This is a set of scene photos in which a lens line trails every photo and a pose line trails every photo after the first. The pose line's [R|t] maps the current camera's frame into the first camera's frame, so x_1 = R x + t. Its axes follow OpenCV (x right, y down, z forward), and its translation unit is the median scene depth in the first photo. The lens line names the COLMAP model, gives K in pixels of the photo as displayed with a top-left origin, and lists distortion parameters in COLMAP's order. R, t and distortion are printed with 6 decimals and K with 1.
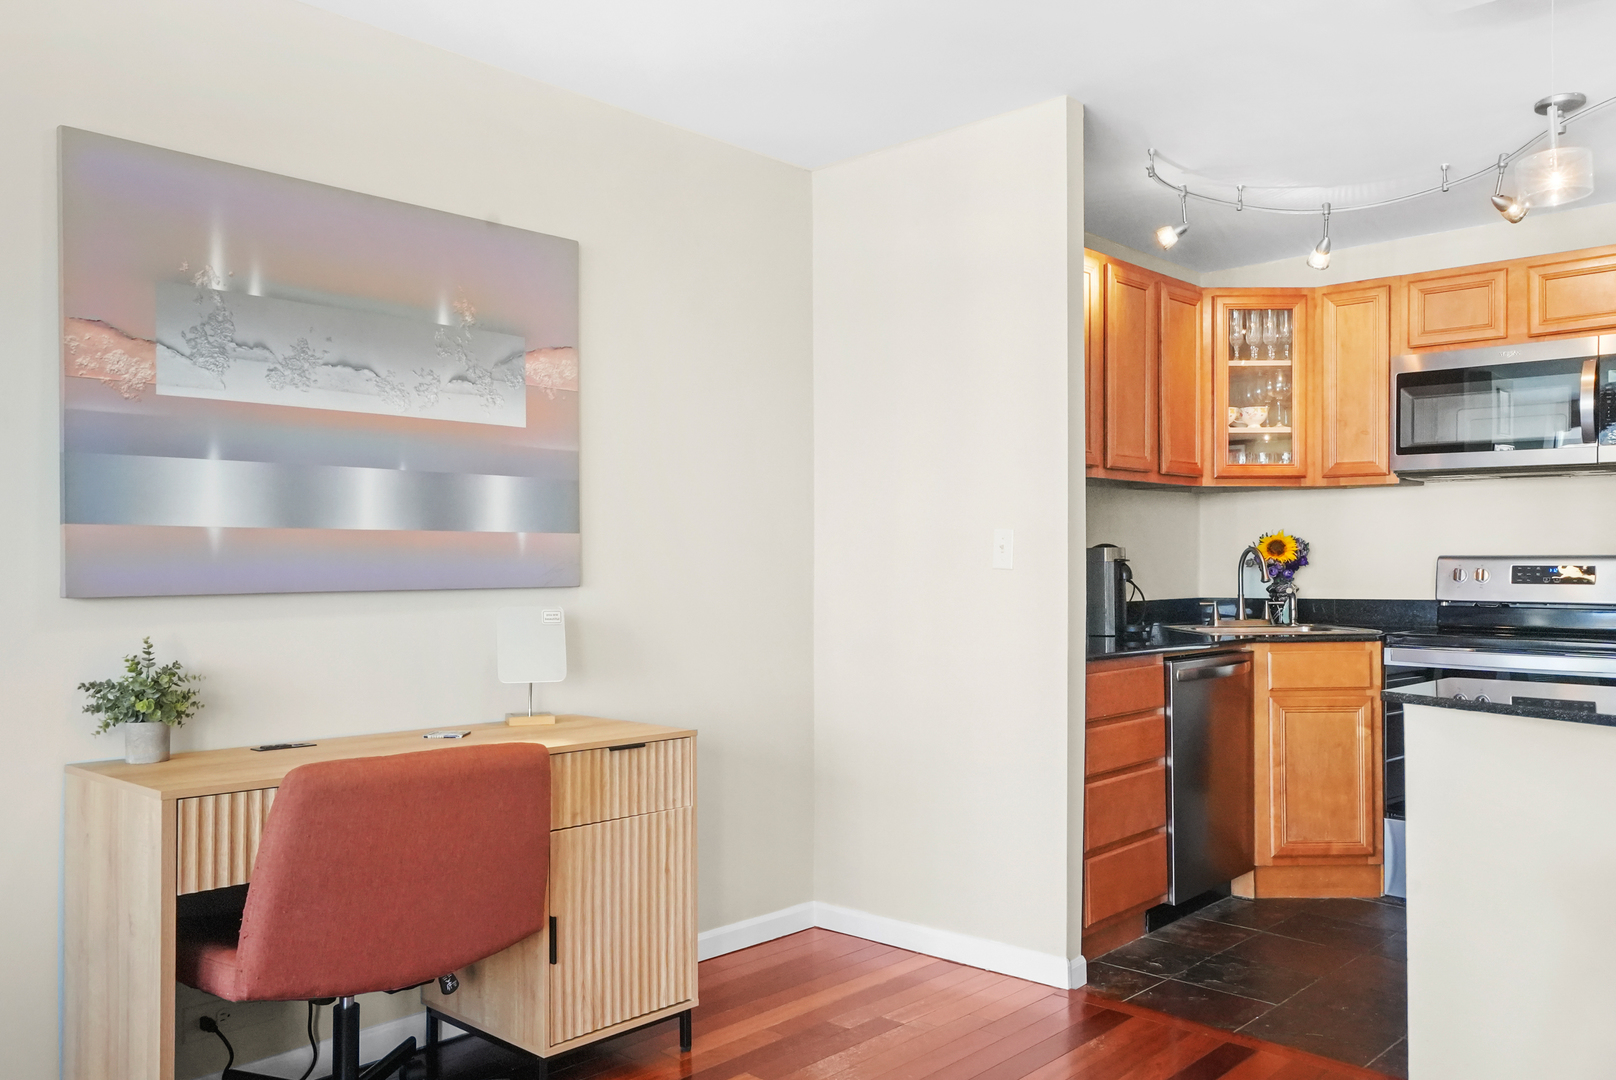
lens RADIAL K [[1240.5, 0, 788.0], [0, 1240.5, 558.1], [0, 0, 1]] dist [0.007406, 0.006032]
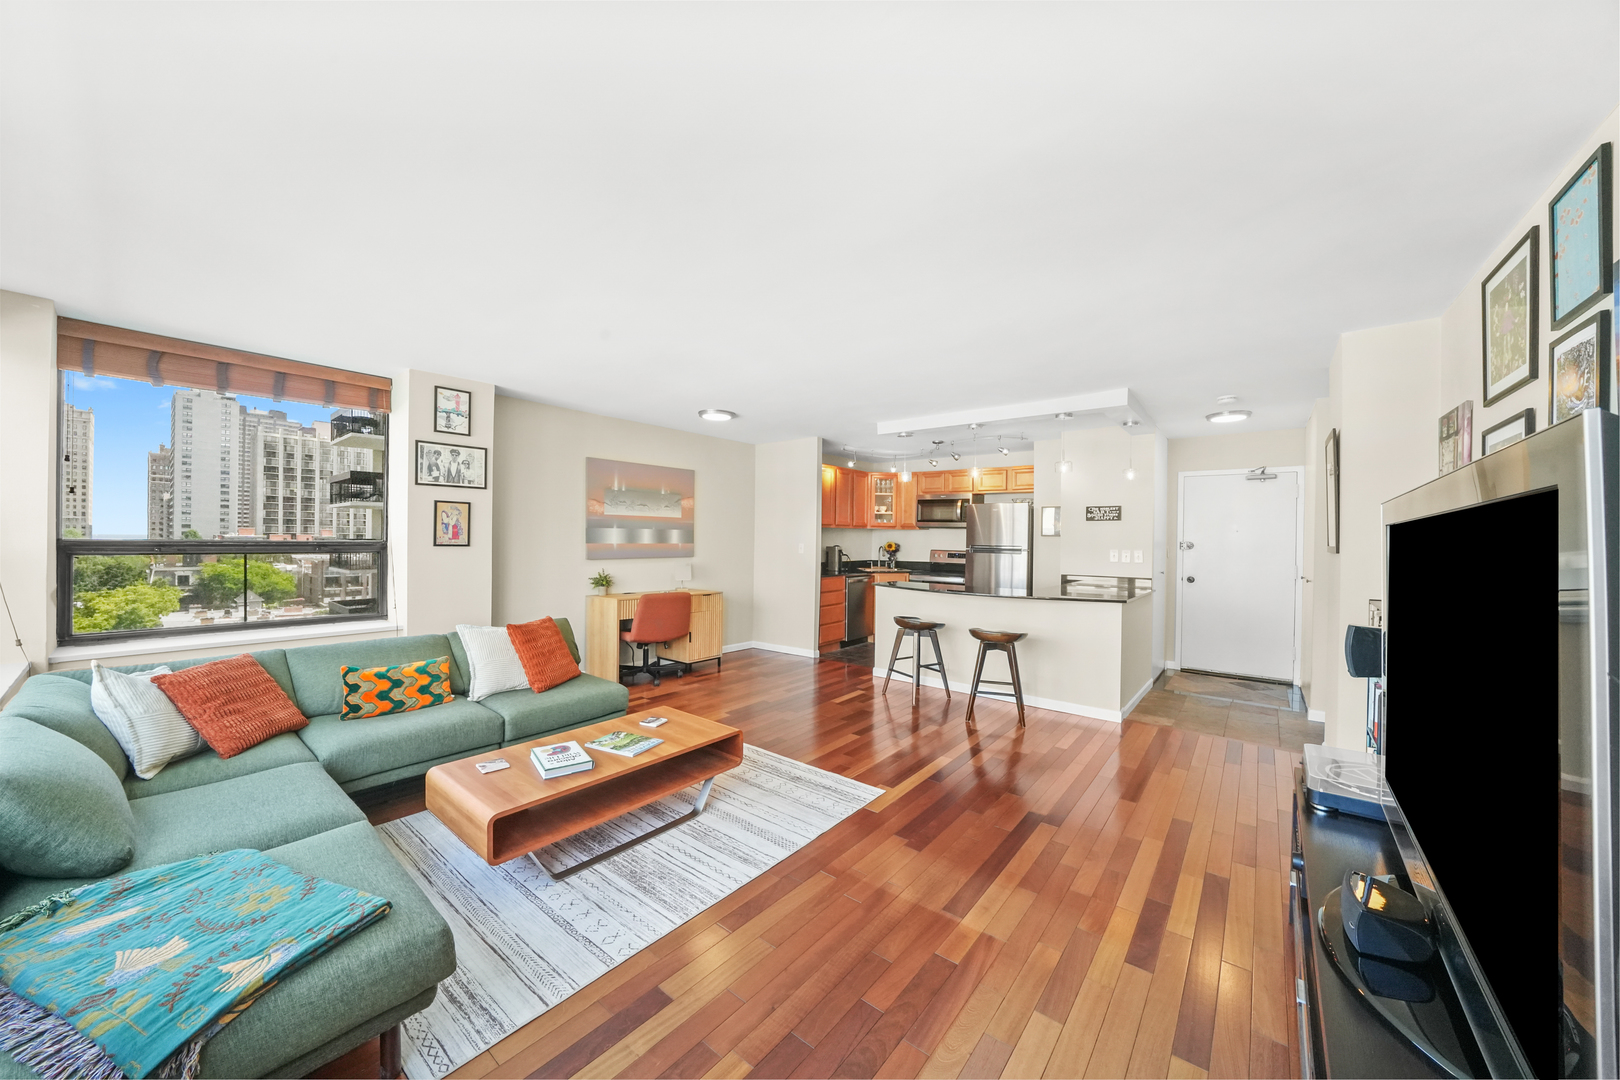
lens RADIAL K [[567.9, 0, 803.1], [0, 567.9, 539.7], [0, 0, 1]] dist [-0.020940, 0.000042]
pose [[0.996829, 0.016341, 0.077878, 0.031750], [-0.016984, 0.999827, 0.007600, -0.040265], [-0.077741, -0.008899, 0.996934, -0.656766]]
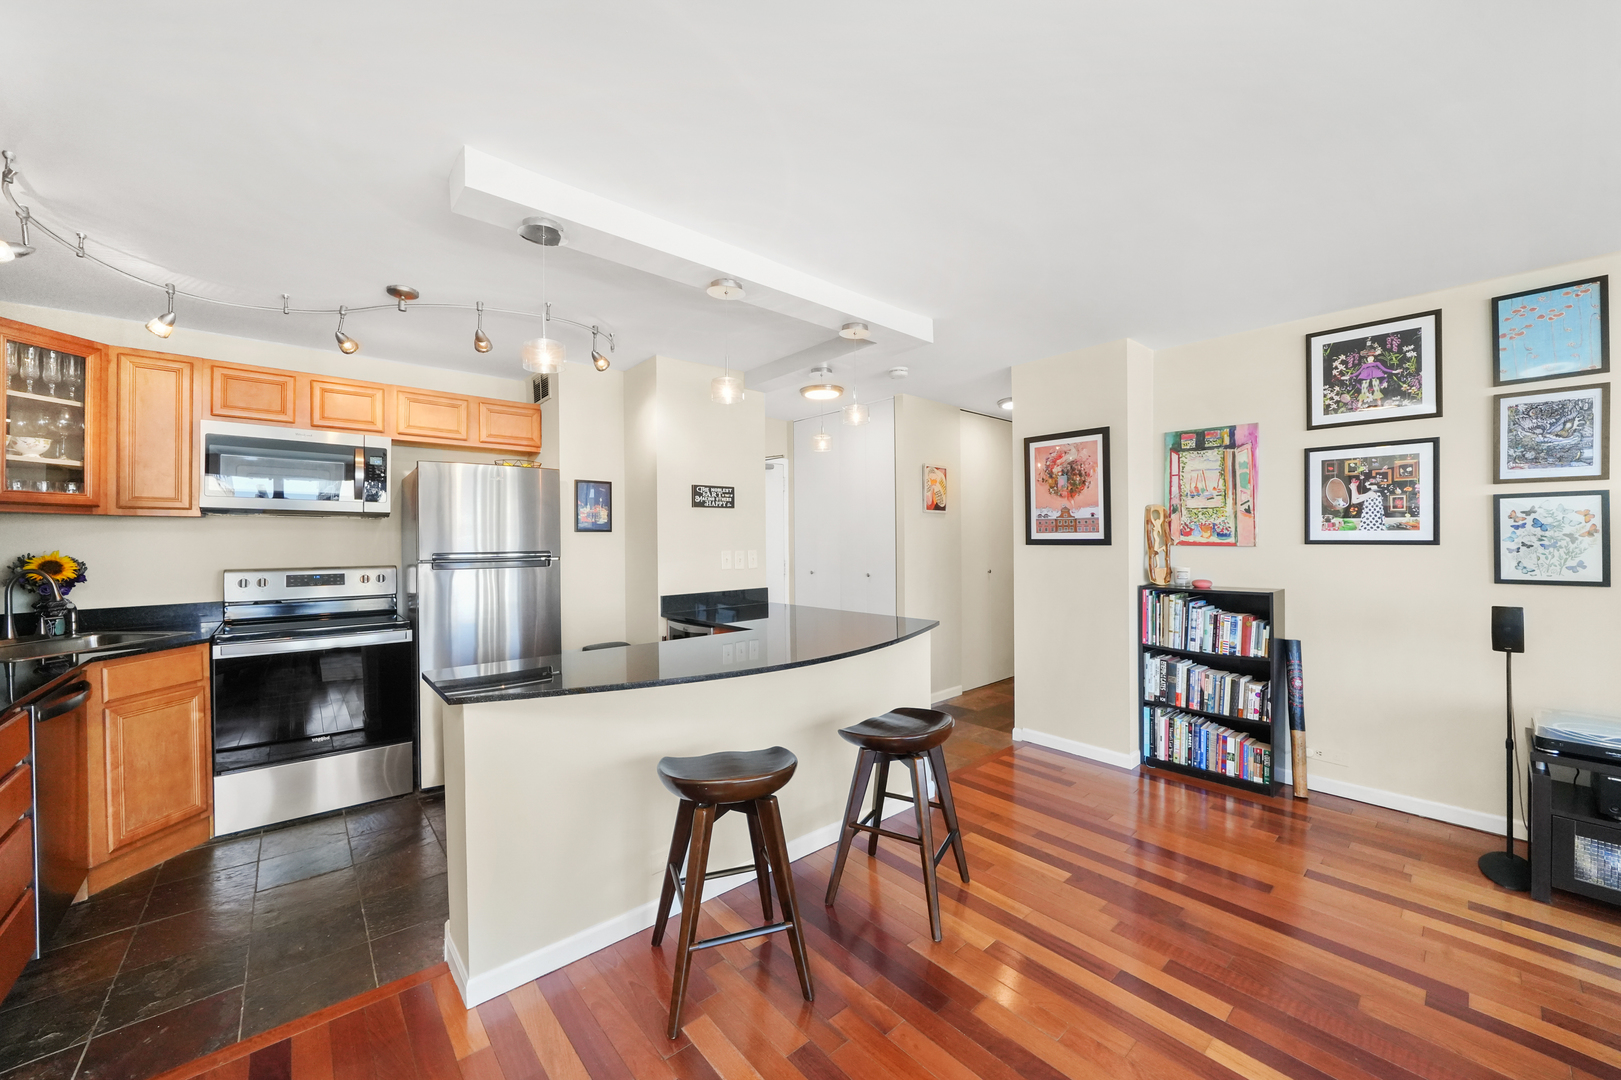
lens RADIAL K [[600.9, 0, 803.7], [0, 600.9, 539.5], [0, 0, 1]] dist [-0.025417, 0.004958]
pose [[0.090201, 0.000823, 0.995923, -0.073182], [0.002685, 0.999996, -0.001069, -0.036213], [-0.995920, 0.002771, 0.090199, 0.334985]]
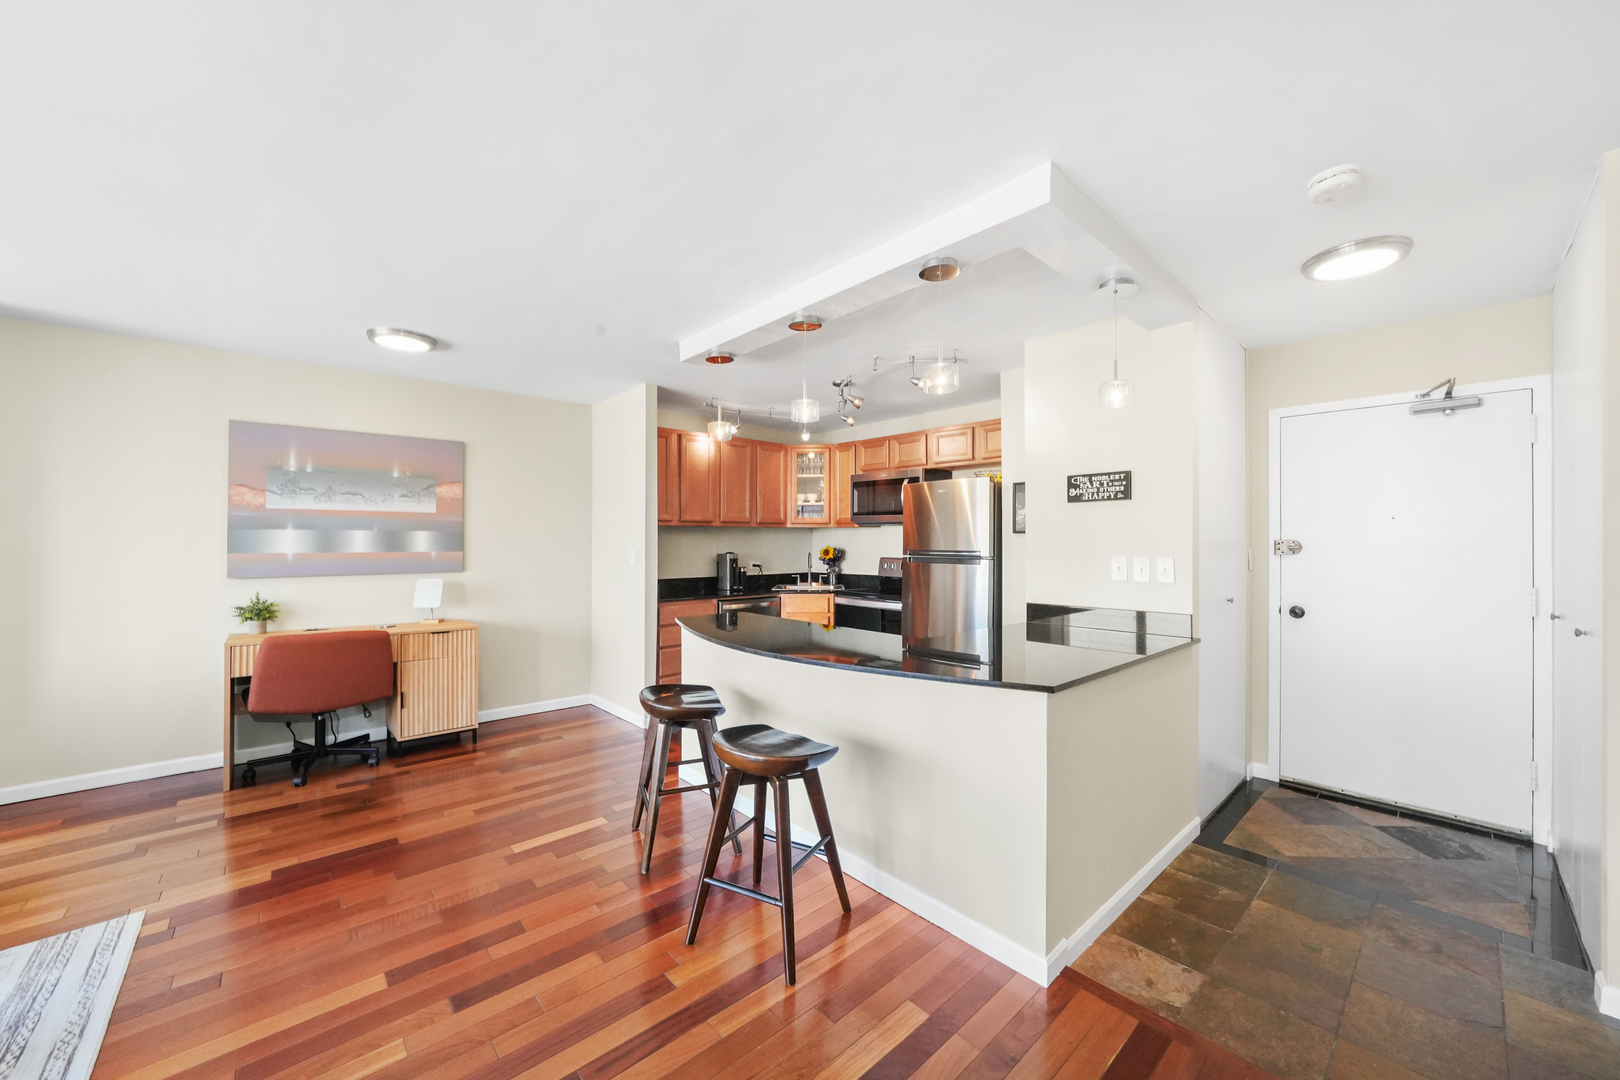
lens RADIAL K [[600.5, 0, 803.2], [0, 600.5, 539.5], [0, 0, 1]] dist [-0.025417, 0.004958]
pose [[0.997057, 0.005064, -0.076495, 0.508519], [-0.005086, 0.999987, -0.000094, -0.038082], [0.076494, 0.000483, 0.997070, -0.169101]]
